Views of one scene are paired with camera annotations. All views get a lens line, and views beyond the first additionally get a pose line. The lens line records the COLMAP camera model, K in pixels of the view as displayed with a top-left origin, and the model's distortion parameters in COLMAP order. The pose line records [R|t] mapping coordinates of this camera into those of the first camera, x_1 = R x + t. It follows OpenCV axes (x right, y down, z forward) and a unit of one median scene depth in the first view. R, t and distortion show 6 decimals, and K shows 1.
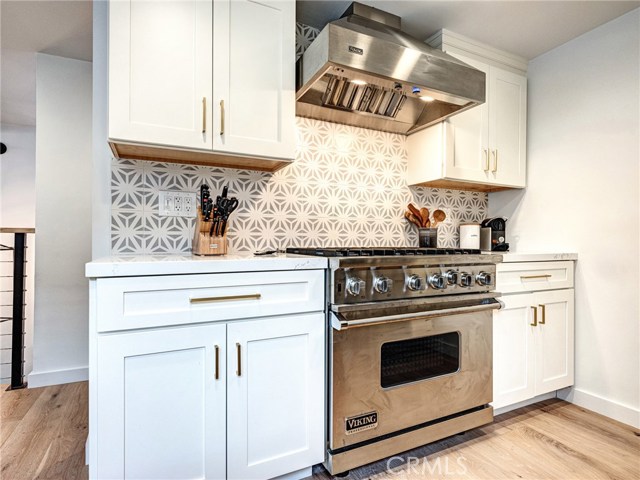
lens RADIAL K [[343.9, 0, 313.1], [0, 343.9, 239.4], [0, 0, 1]] dist [0.002408, 0.000240]
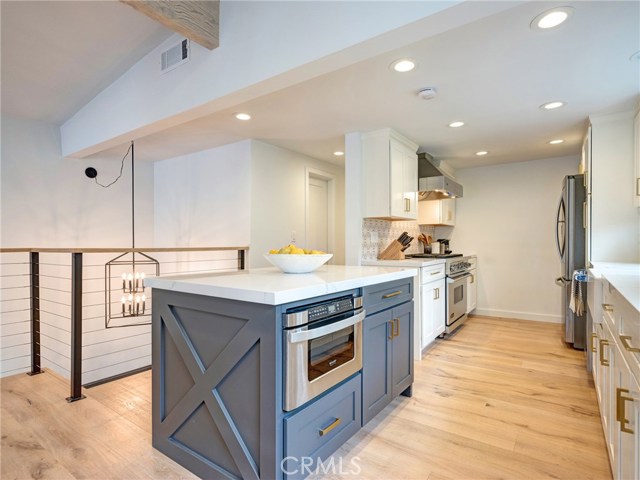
lens RADIAL K [[348.1, 0, 320.0], [0, 348.1, 240.0], [0, 0, 1]] dist [0.000748, 0.000070]
pose [[0.863526, -0.010265, 0.504199, -1.346038], [0.019228, 0.999736, -0.012578, -0.046572], [-0.503937, 0.020556, 0.863496, -0.553224]]
